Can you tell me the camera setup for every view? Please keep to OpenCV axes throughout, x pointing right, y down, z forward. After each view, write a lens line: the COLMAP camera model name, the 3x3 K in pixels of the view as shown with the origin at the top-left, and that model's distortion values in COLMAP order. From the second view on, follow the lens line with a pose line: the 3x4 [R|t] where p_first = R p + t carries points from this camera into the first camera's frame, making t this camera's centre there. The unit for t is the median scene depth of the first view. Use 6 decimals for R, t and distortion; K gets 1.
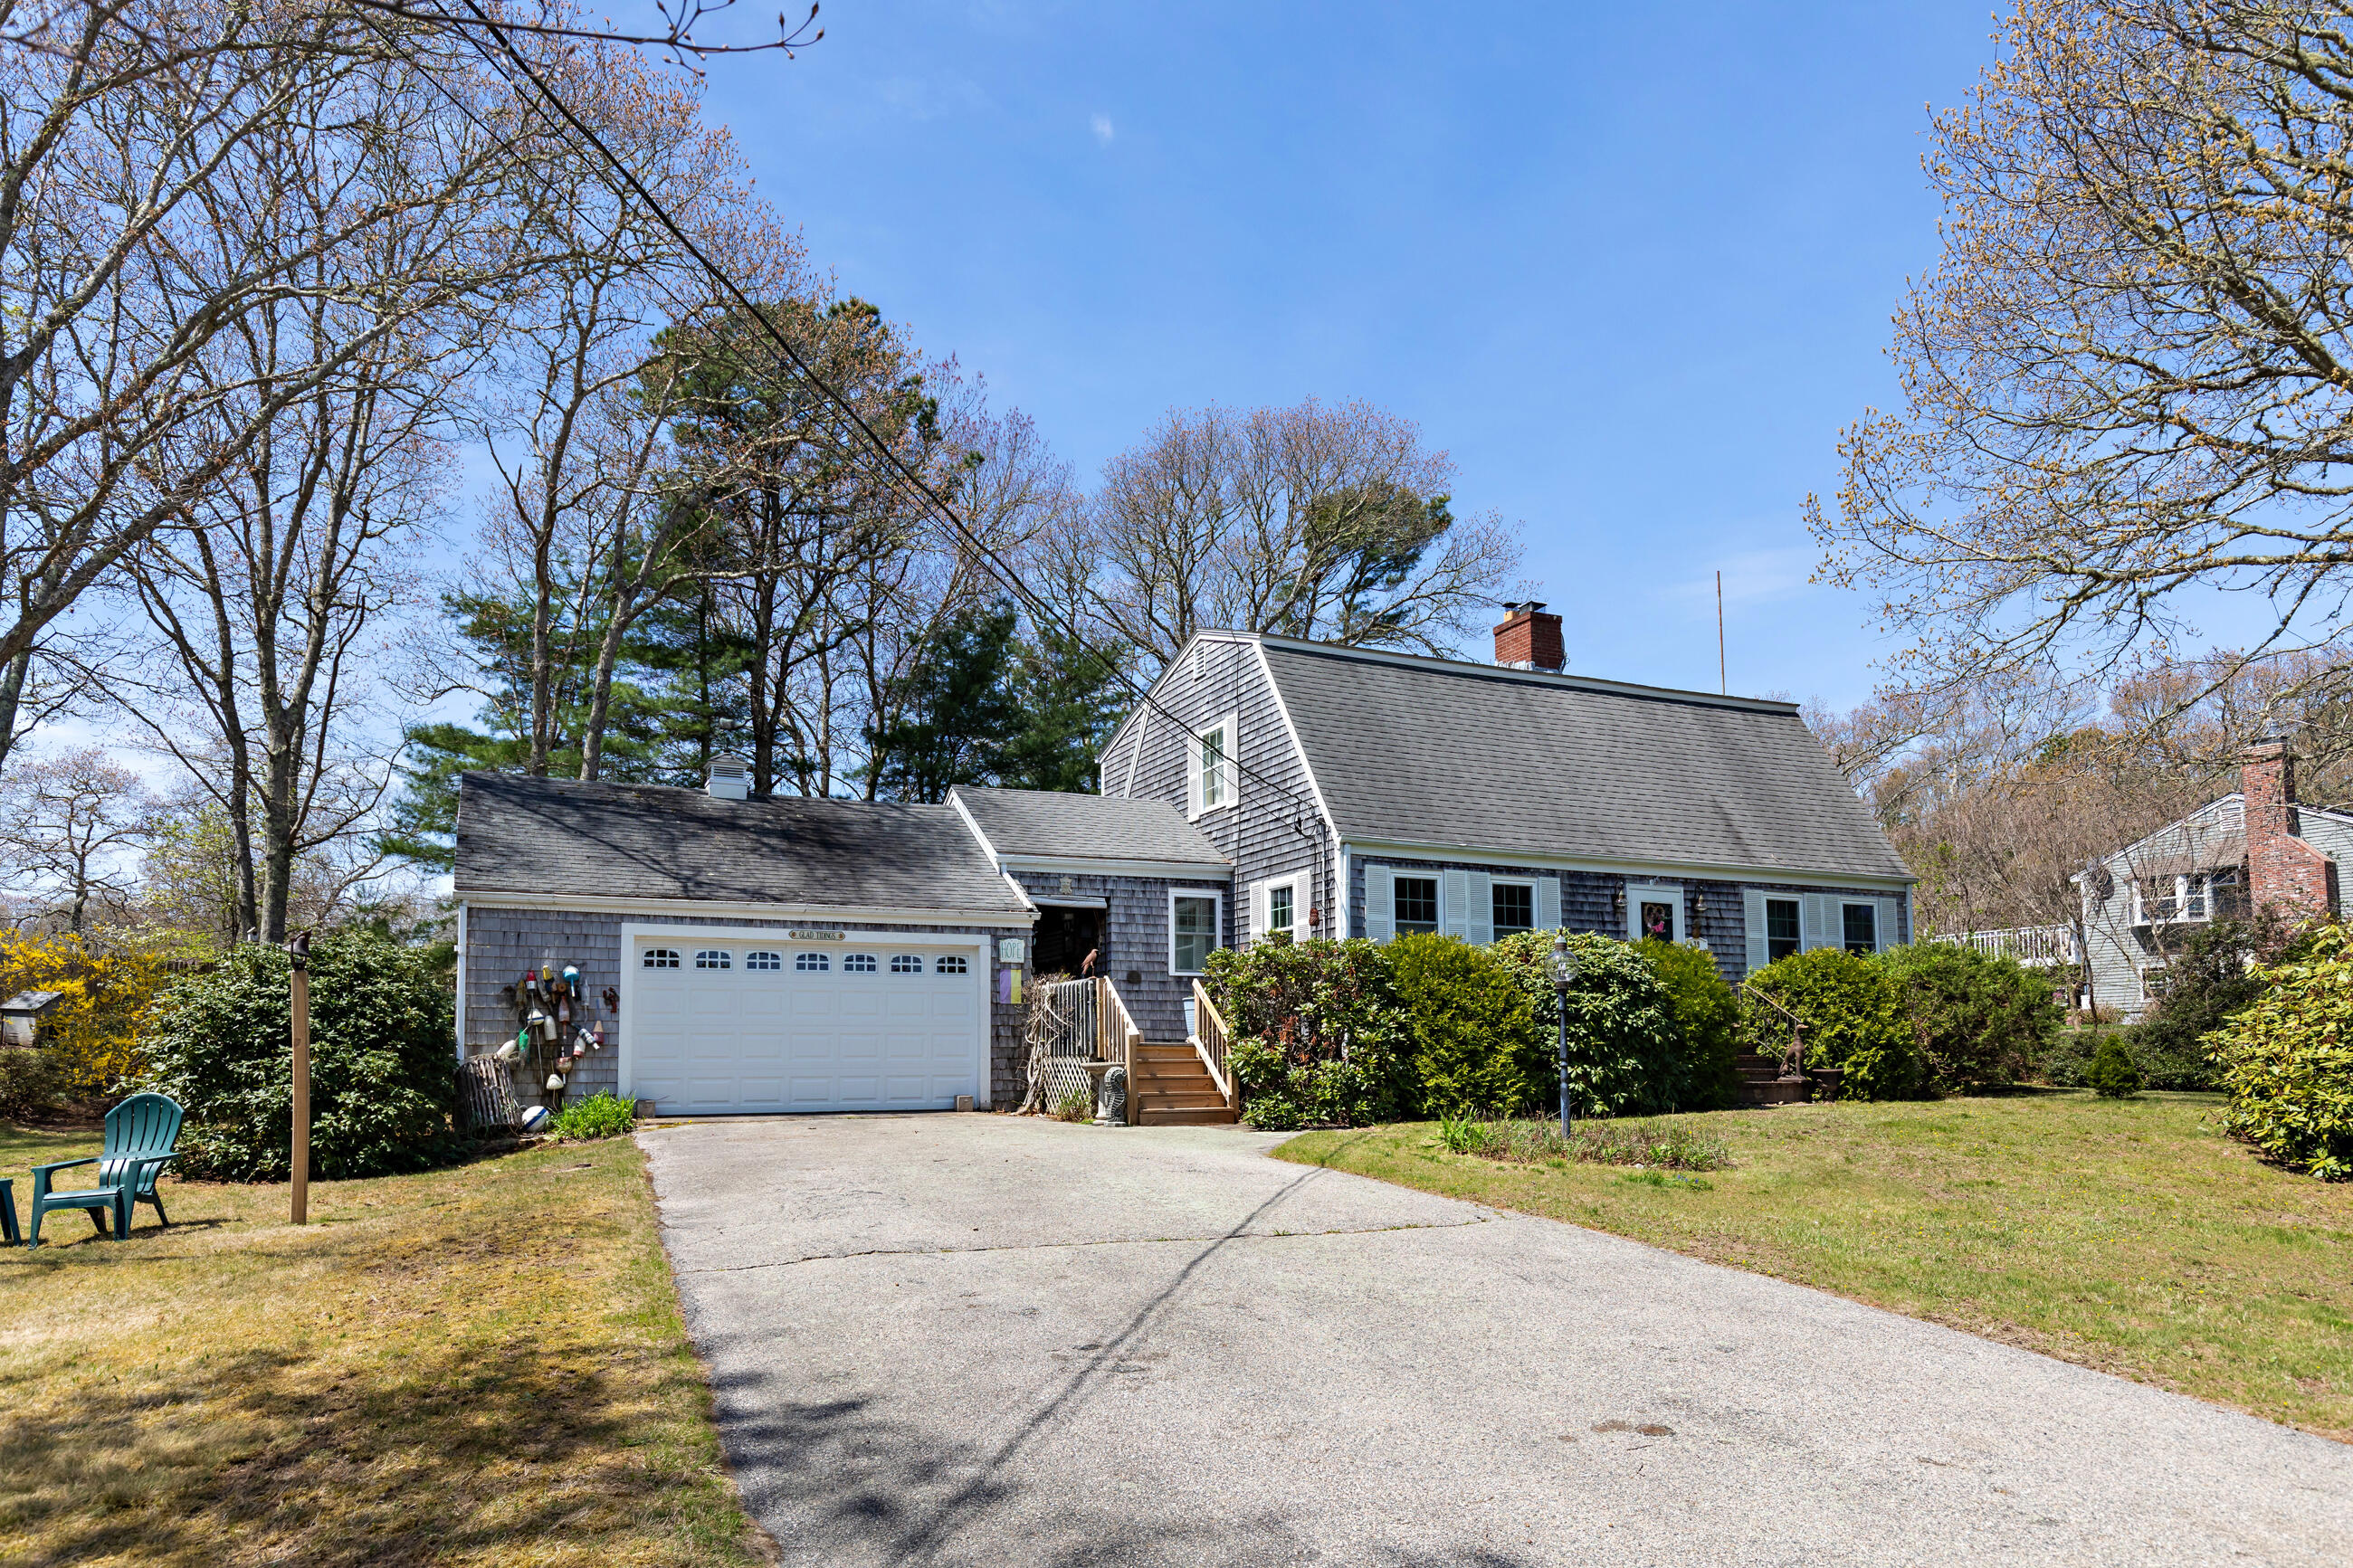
lens RADIAL K [[1441.3, 0, 1176.9], [0, 1441.3, 900.2], [0, 0, 1]] dist [-0.000031, -0.000742]
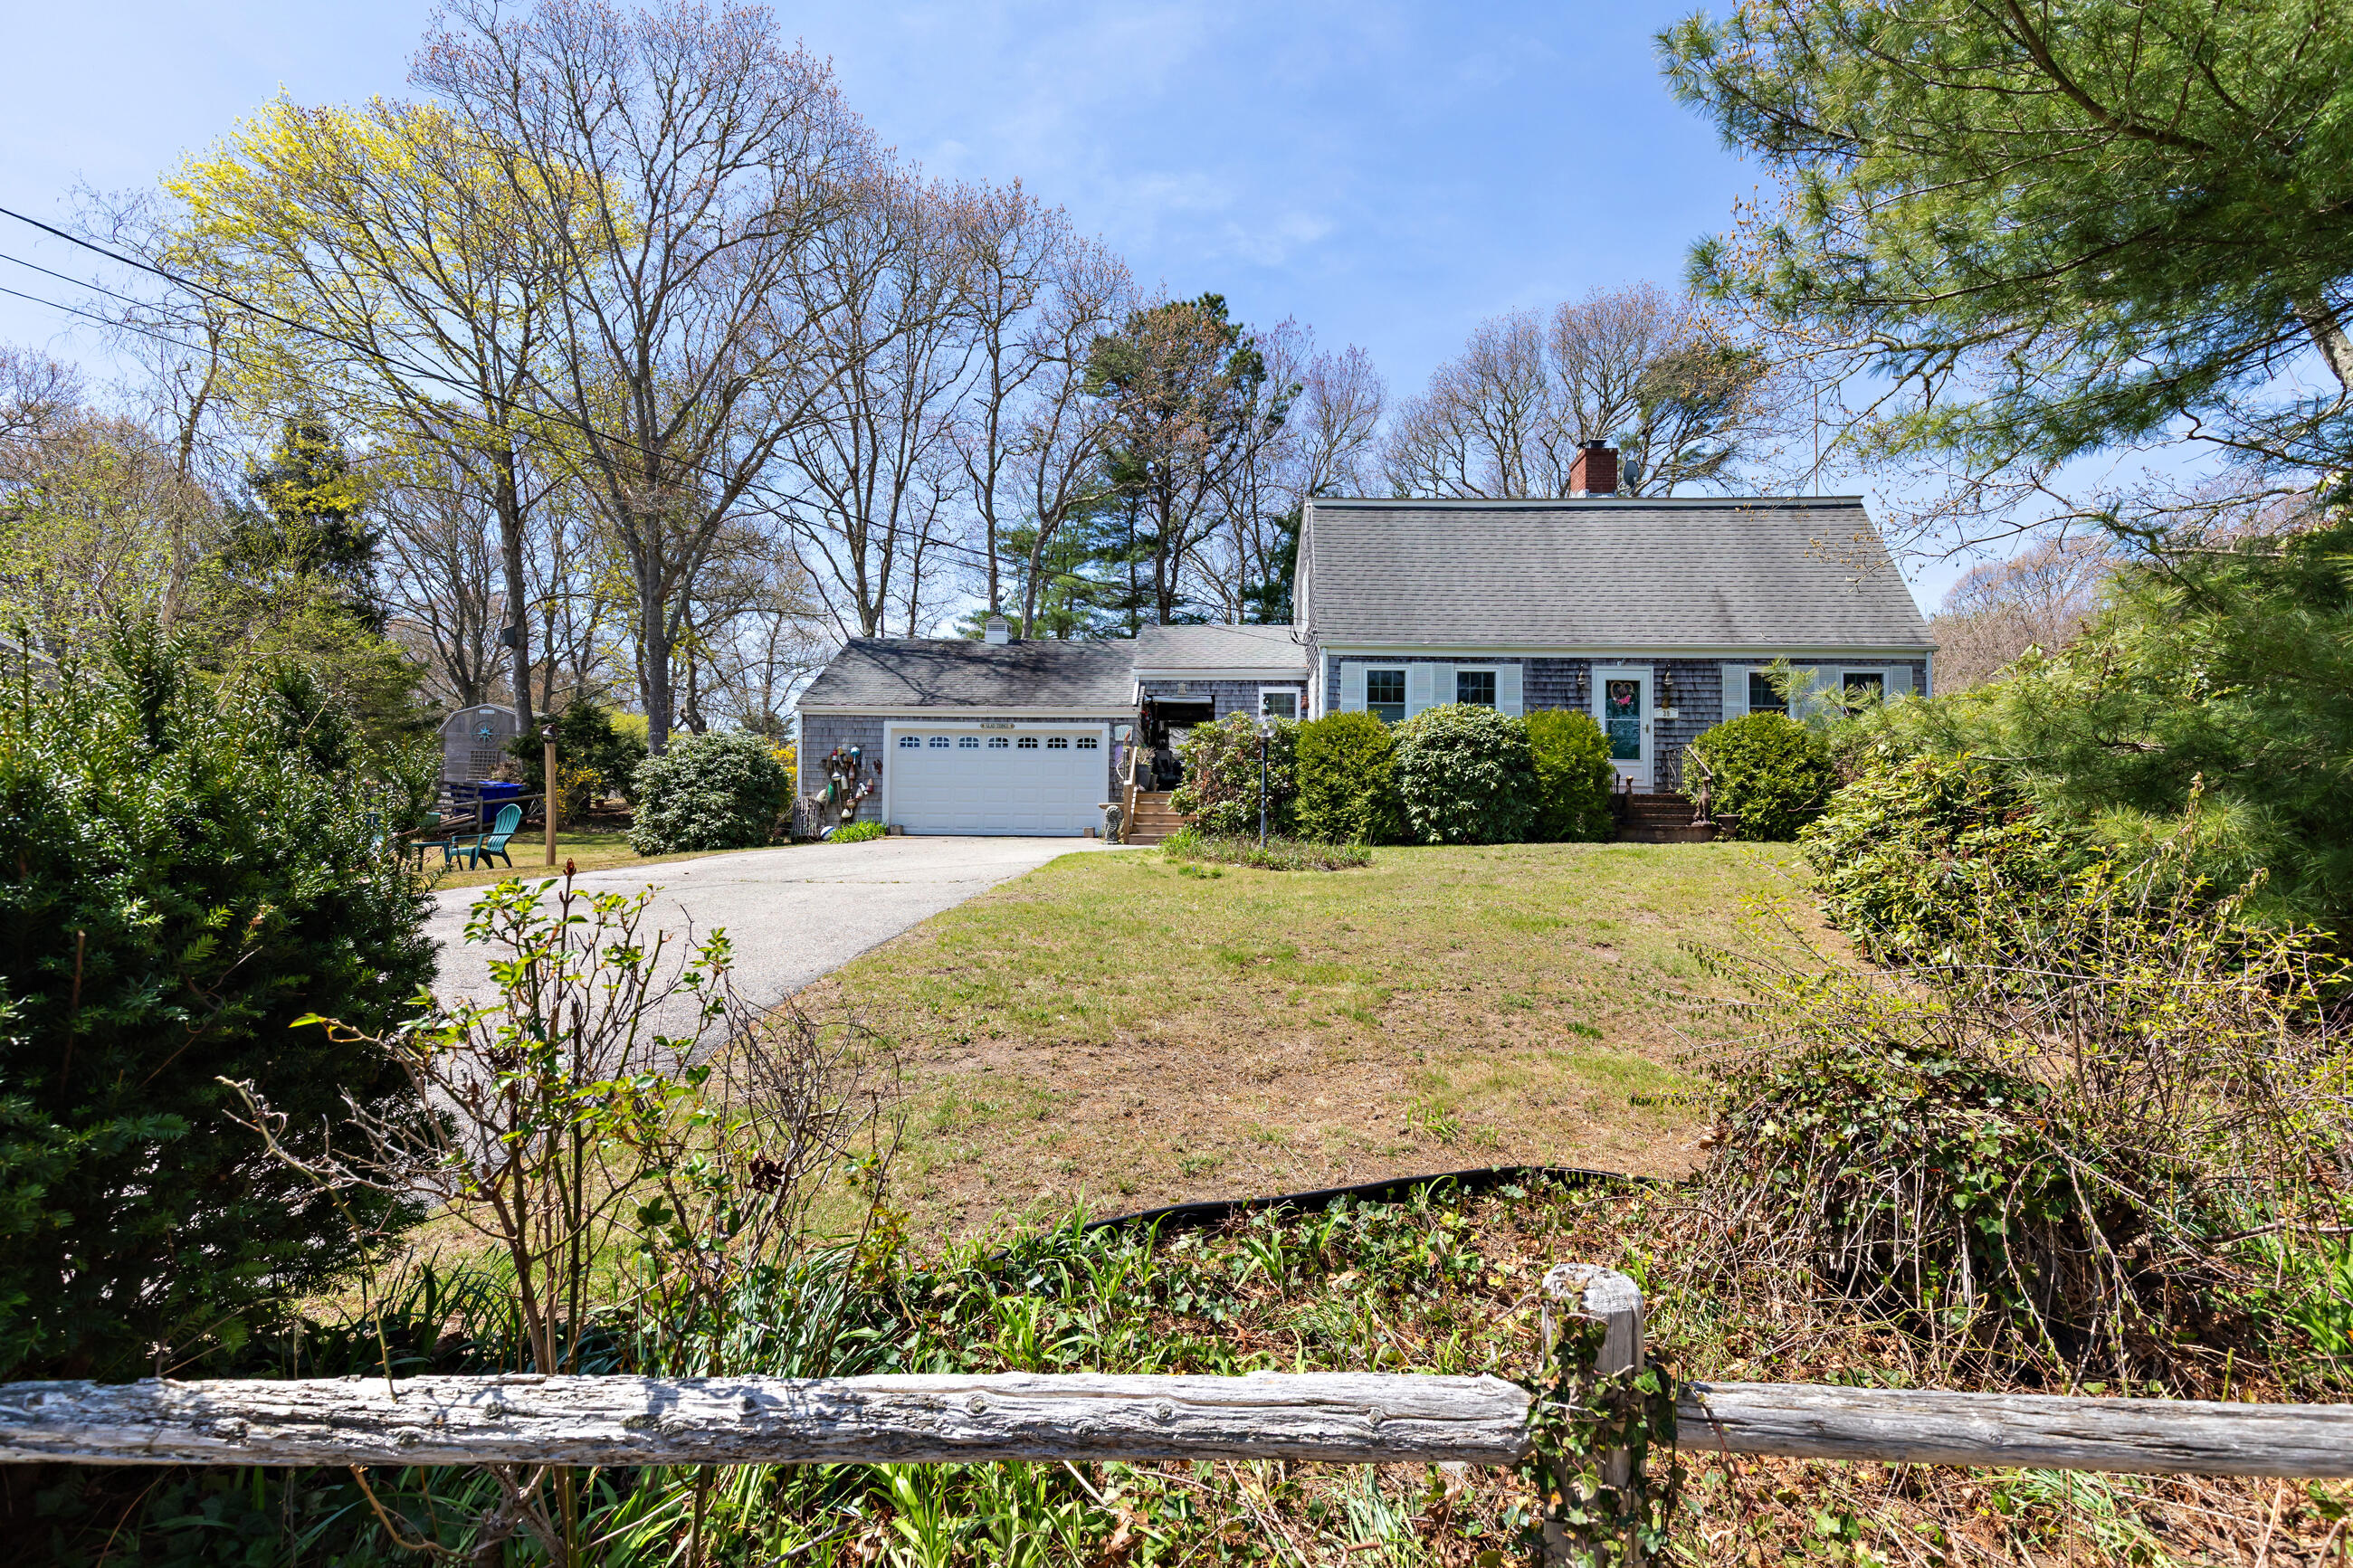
lens RADIAL K [[1053.8, 0, 1248.9], [0, 1053.8, 787.6], [0, 0, 1]] dist [0.002470, -0.000294]
pose [[0.896997, -0.005202, -0.442006, 0.480767], [0.035506, 0.997548, 0.060316, 0.029616], [0.440609, -0.069797, 0.894982, 0.061245]]
